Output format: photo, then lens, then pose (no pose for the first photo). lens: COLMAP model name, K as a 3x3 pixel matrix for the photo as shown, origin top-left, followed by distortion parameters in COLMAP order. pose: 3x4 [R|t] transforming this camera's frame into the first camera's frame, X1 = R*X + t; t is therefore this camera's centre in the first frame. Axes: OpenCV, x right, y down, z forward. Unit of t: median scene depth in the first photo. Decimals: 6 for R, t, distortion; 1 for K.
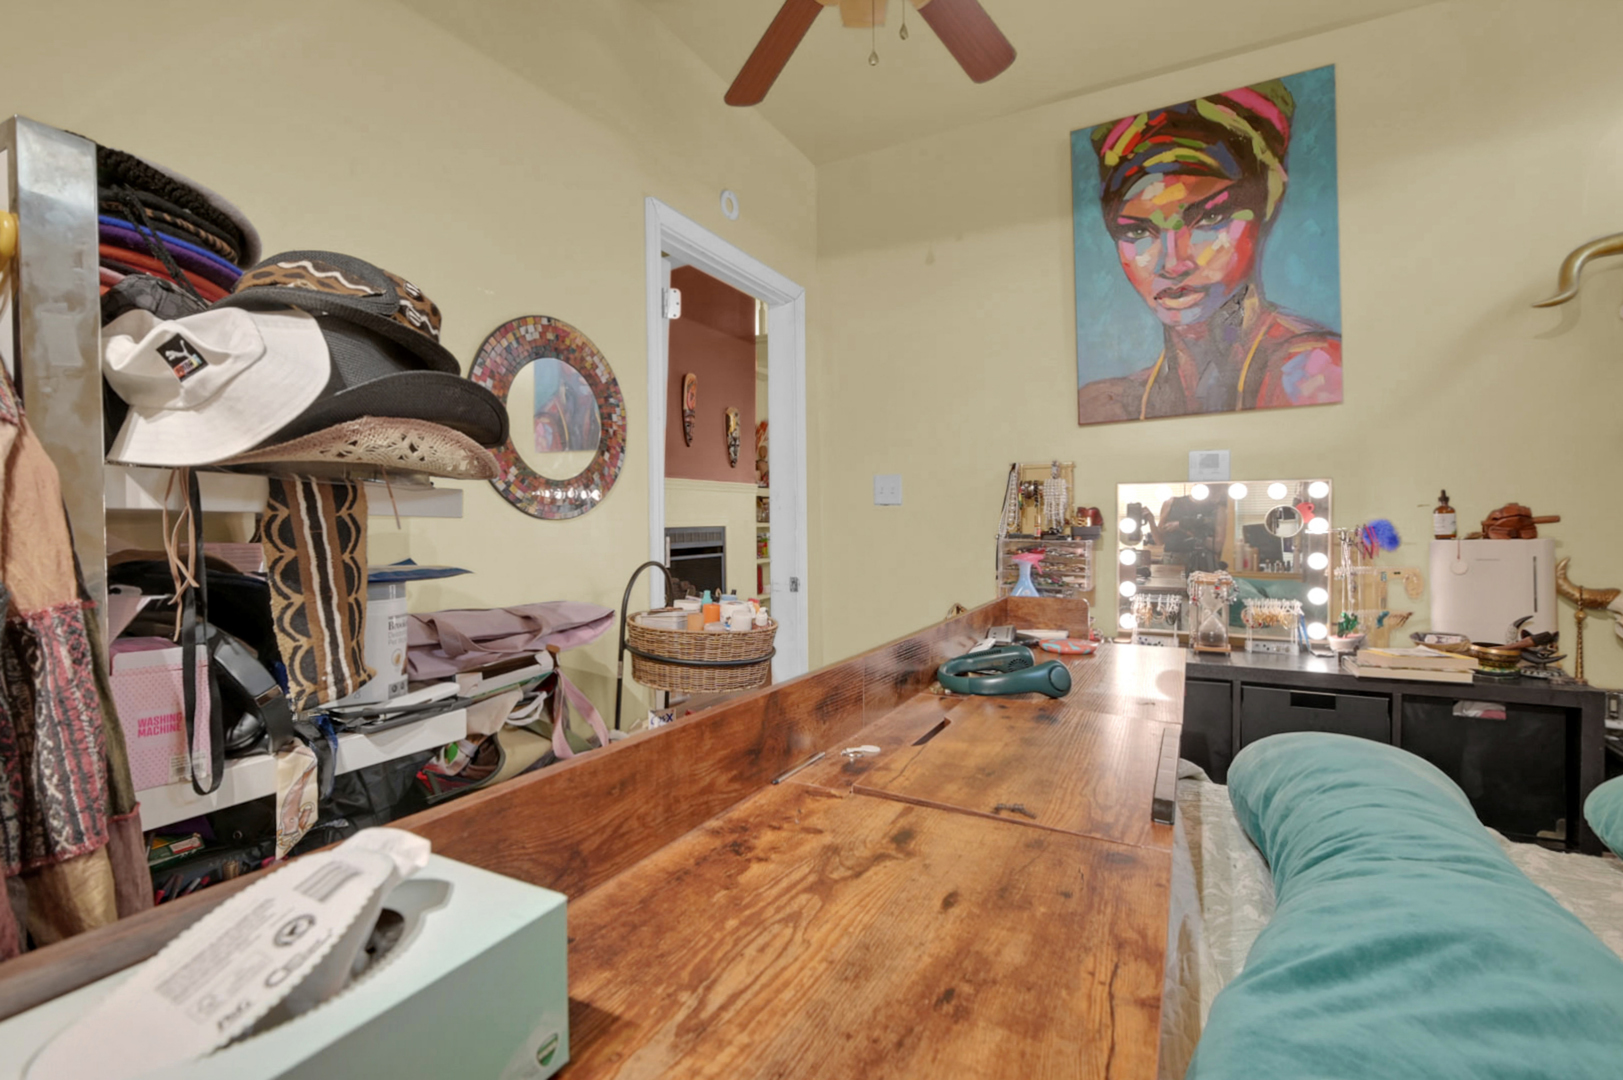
lens RADIAL K [[735.8, 0, 810.4], [0, 735.8, 533.3], [0, 0, 1]] dist [-0.004456, -0.003312]
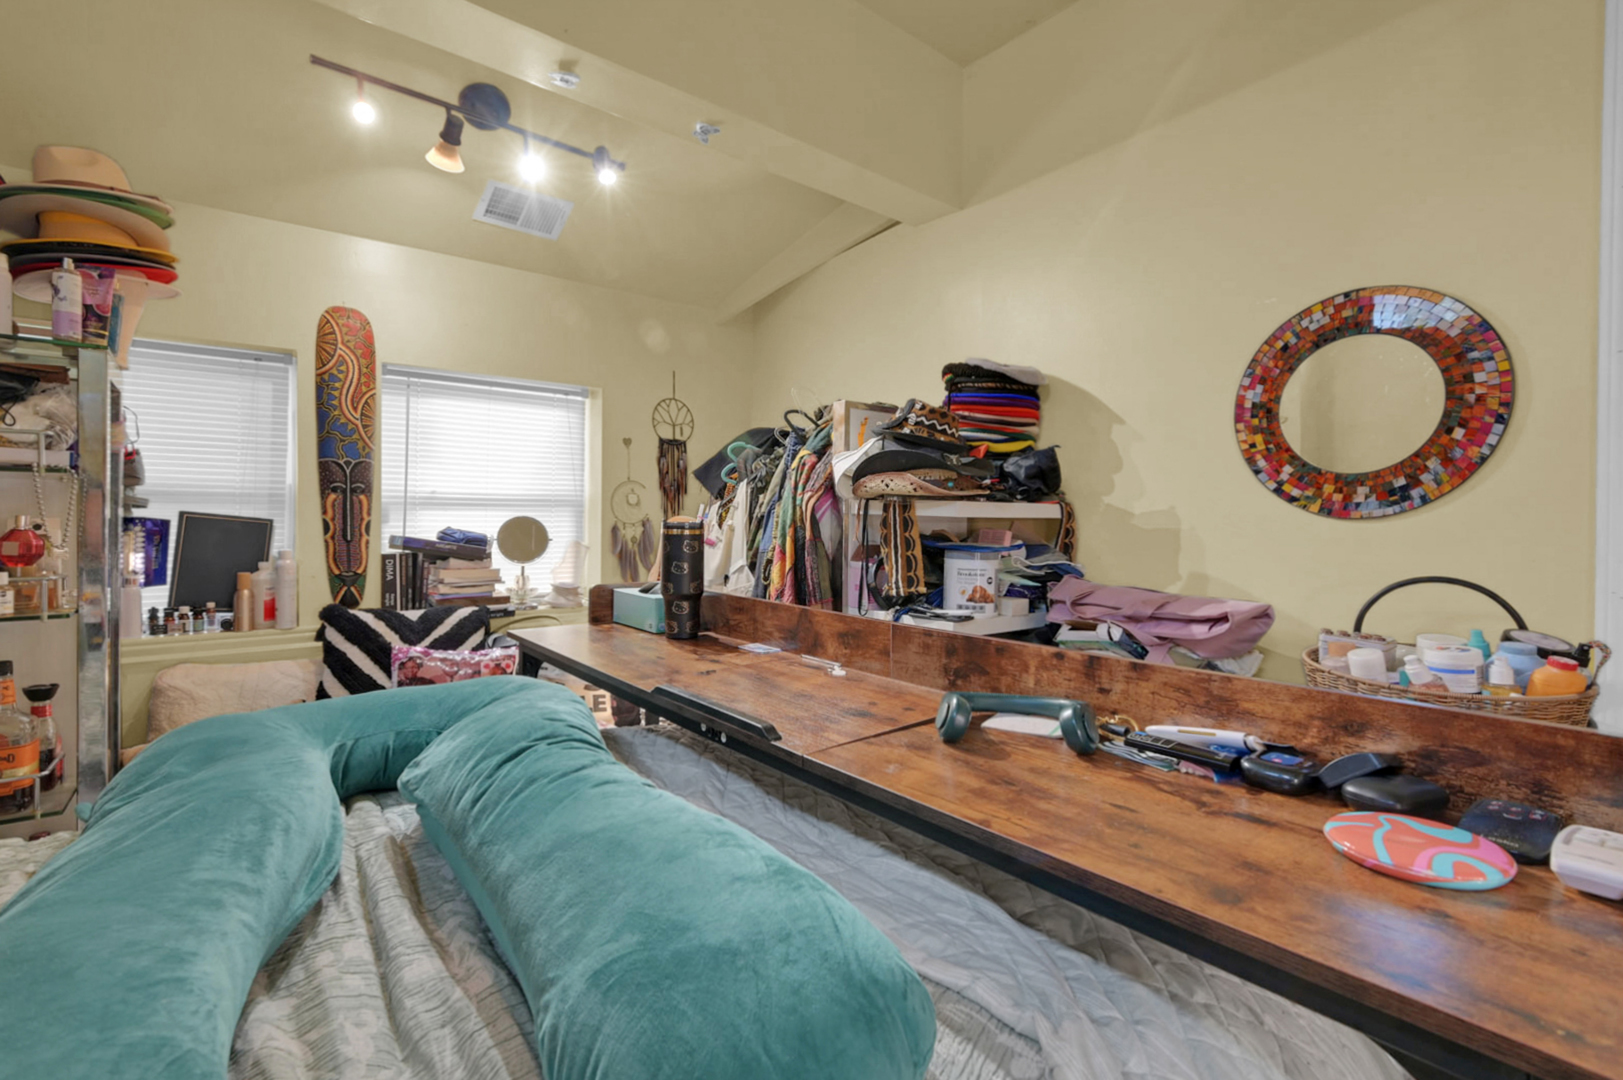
lens RADIAL K [[735.8, 0, 807.1], [0, 735.8, 531.1], [0, 0, 1]] dist [-0.004456, -0.003312]
pose [[-0.404366, 0.016209, -0.914454, 0.753985], [-0.018375, 0.999497, 0.025842, -0.014765], [0.914413, 0.027252, -0.403864, 0.792804]]
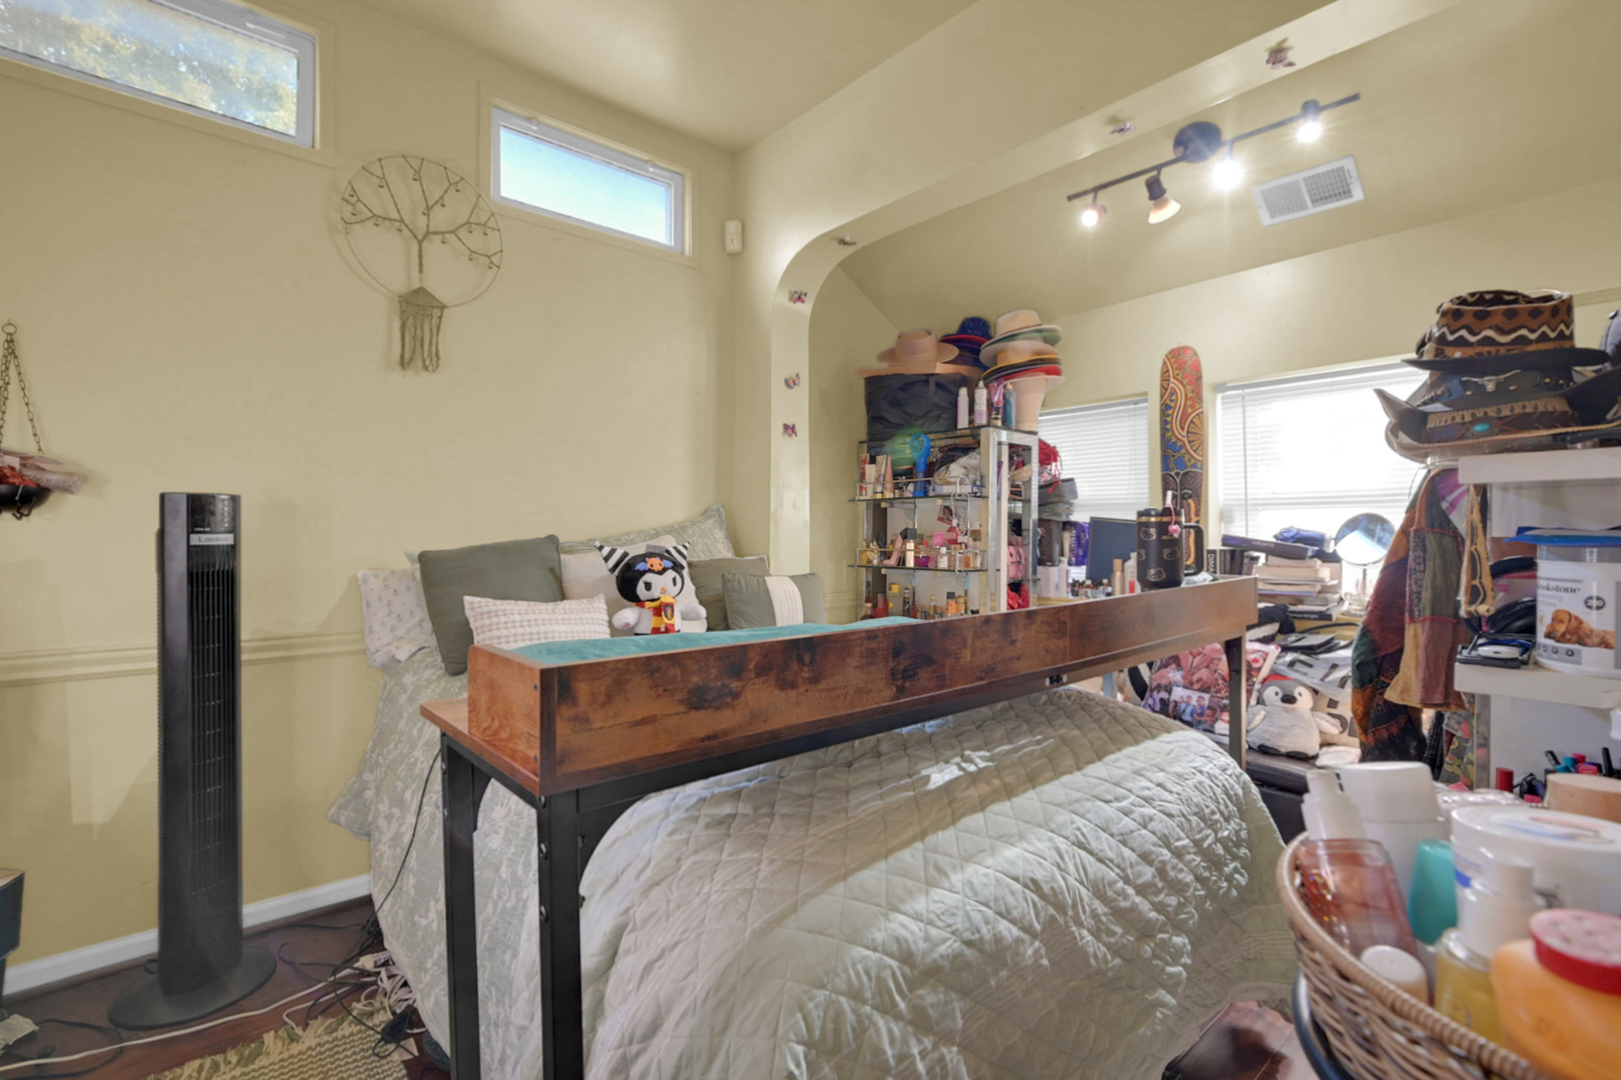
lens RADIAL K [[734.9, 0, 804.4], [0, 734.9, 536.0], [0, 0, 1]] dist [-0.004456, -0.003312]
pose [[-0.927573, 0.005001, 0.373609, 0.010131], [0.011524, 0.999818, 0.015227, 0.015711], [-0.373465, 0.018430, -0.927461, 1.323478]]
